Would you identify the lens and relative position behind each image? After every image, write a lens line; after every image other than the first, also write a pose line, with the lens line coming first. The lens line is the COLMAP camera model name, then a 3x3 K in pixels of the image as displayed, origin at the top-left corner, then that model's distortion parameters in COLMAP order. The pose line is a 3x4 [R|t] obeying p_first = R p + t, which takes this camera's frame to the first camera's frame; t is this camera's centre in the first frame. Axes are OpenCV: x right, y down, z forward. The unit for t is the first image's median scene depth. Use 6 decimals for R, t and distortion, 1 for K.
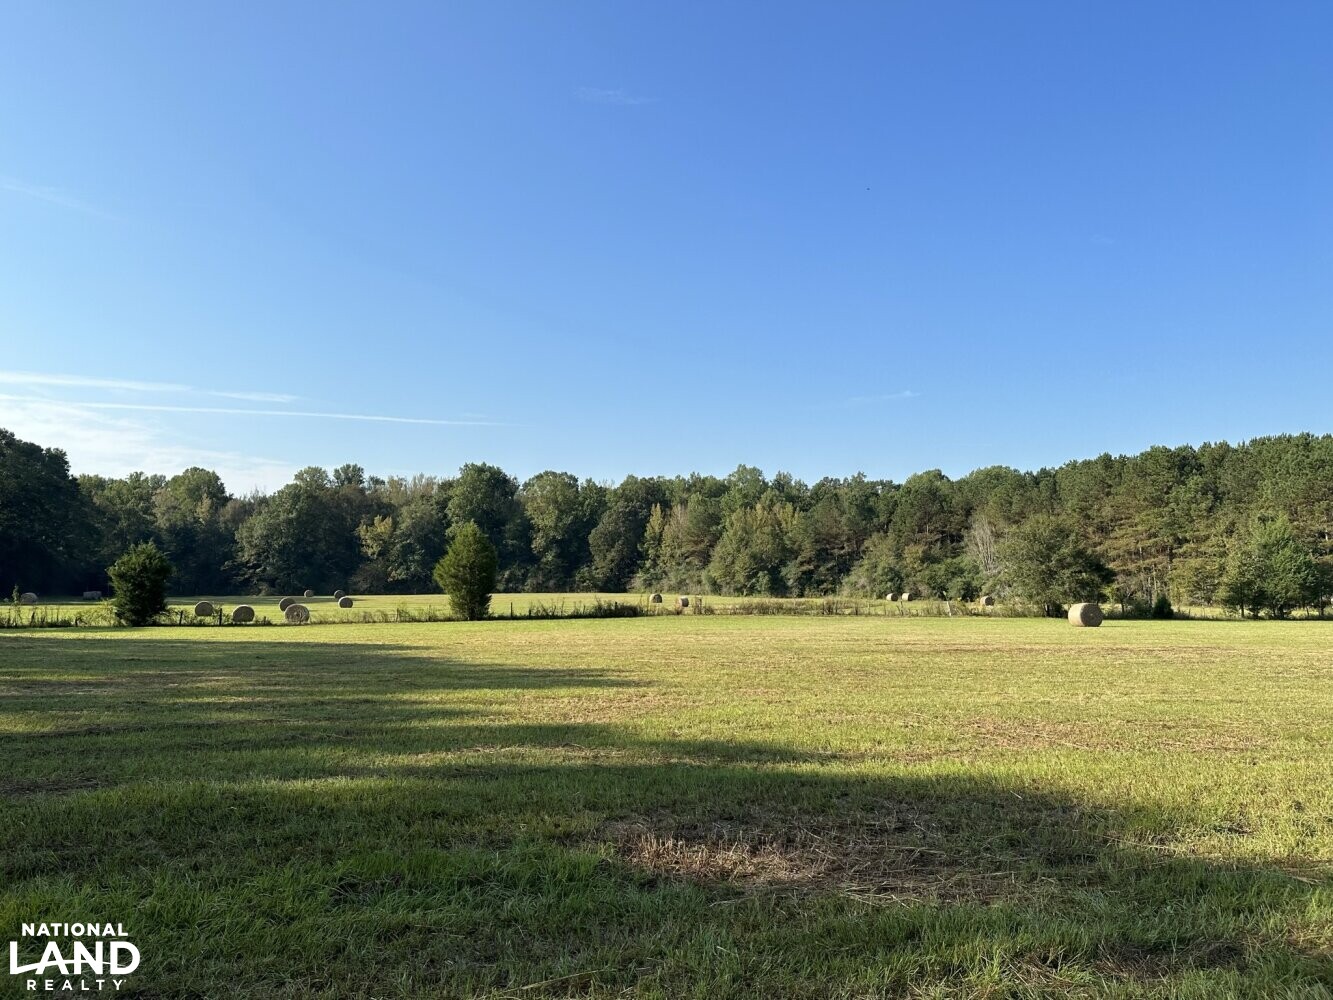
lens RADIAL K [[940.0, 0, 670.0], [0, 940.0, 497.1], [0, 0, 1]] dist [0.155447, -0.221732]
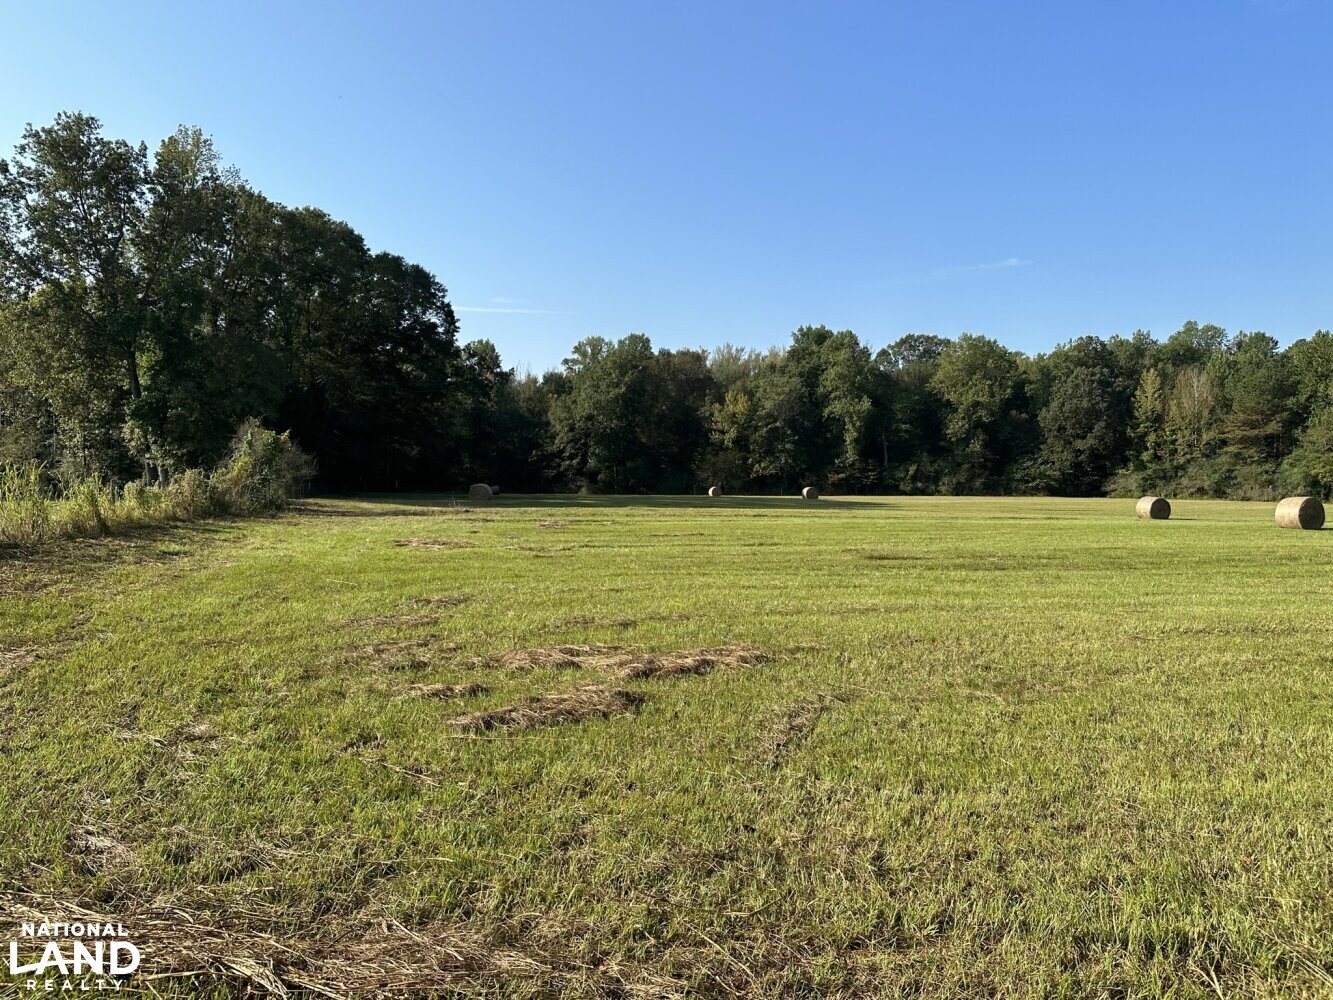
lens RADIAL K [[948.7, 0, 653.2], [0, 948.7, 497.5], [0, 0, 1]] dist [0.077120, -0.123743]
pose [[0.992225, 0.009818, -0.124067, -0.326871], [0.002682, 0.994965, 0.100183, 0.033511], [0.124426, -0.099736, 0.987204, 0.289446]]
